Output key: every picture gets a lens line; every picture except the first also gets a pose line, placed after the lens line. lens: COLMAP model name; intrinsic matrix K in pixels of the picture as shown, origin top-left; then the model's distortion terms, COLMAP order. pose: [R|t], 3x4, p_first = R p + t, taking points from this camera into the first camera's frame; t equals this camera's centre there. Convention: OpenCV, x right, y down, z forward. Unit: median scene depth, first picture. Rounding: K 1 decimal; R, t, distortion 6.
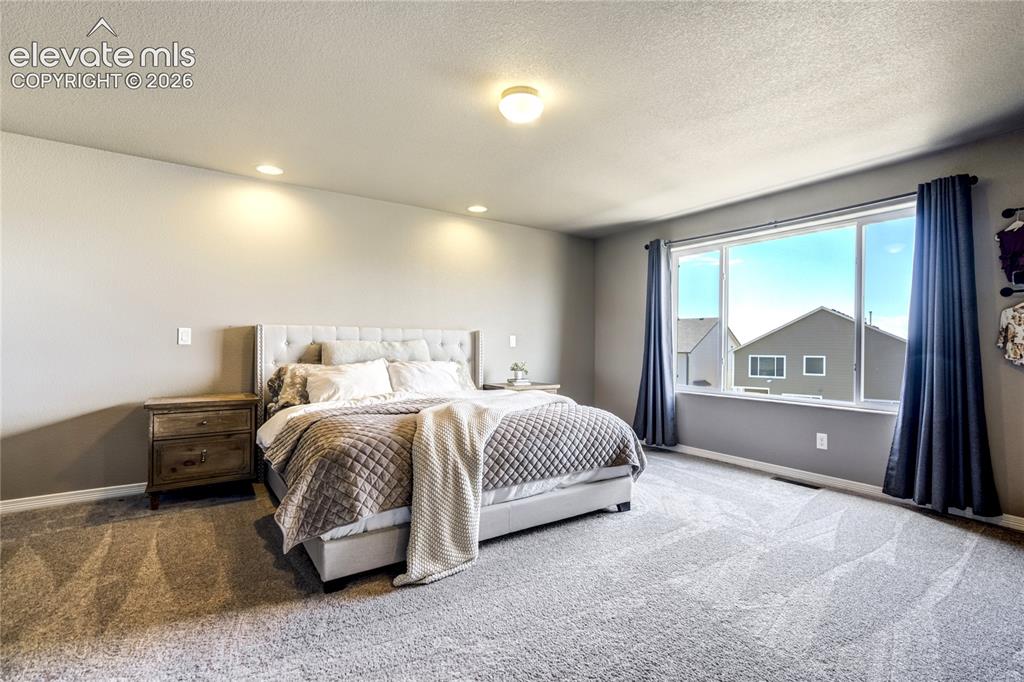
lens RADIAL K [[478.3, 0, 509.8], [0, 478.3, 347.2], [0, 0, 1]] dist [-0.033282, 0.015299]
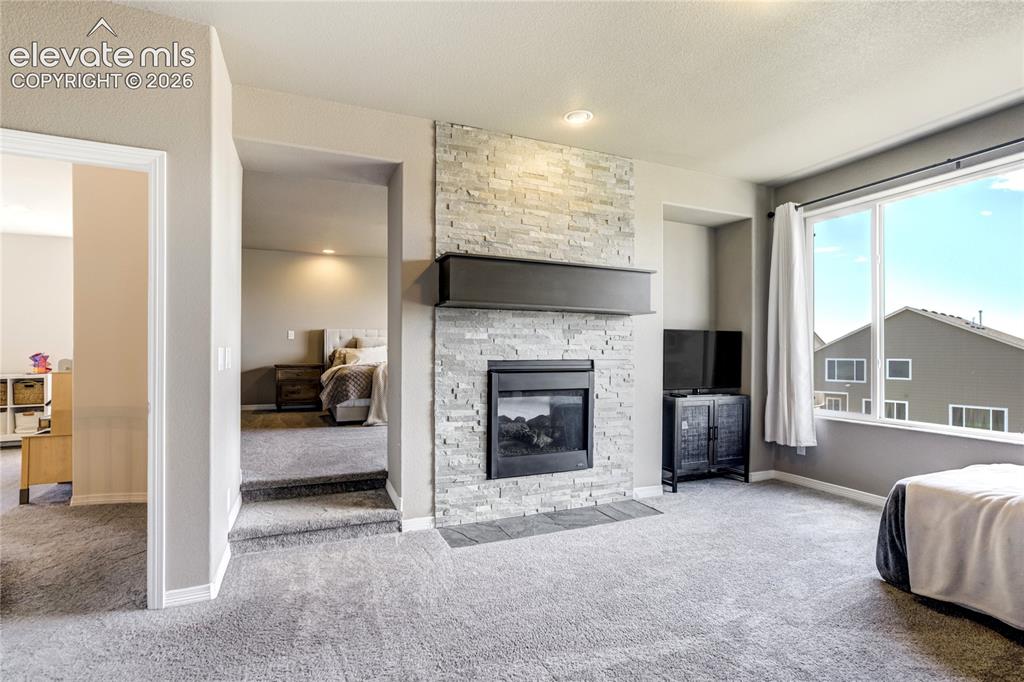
lens RADIAL K [[478.3, 0, 509.8], [0, 478.3, 347.2], [0, 0, 1]] dist [-0.033282, 0.015299]
pose [[0.984240, -0.005552, -0.176749, 0.622204], [0.003324, 0.999911, -0.012900, 0.062550], [0.176805, 0.012109, 0.984171, -0.881849]]
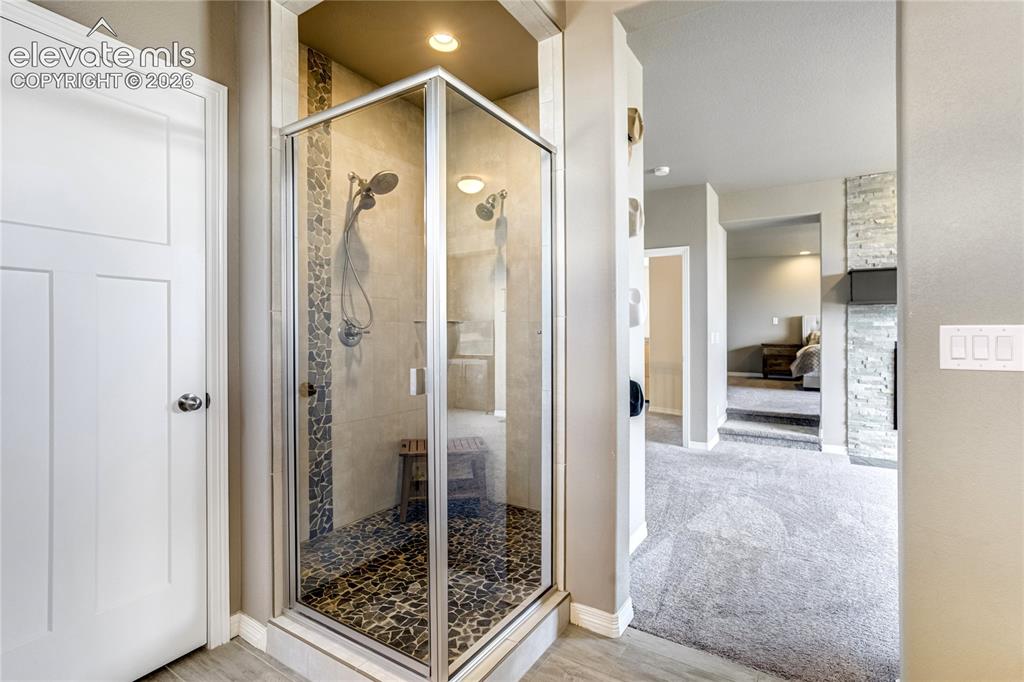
lens RADIAL K [[475.1, 0, 523.8], [0, 475.1, 330.0], [0, 0, 1]] dist [-0.020918, 0.015188]
pose [[0.408815, -0.006678, -0.912593, 1.176200], [-0.004282, 0.999948, -0.009235, 0.060936], [0.912607, 0.007683, 0.408766, -1.400230]]
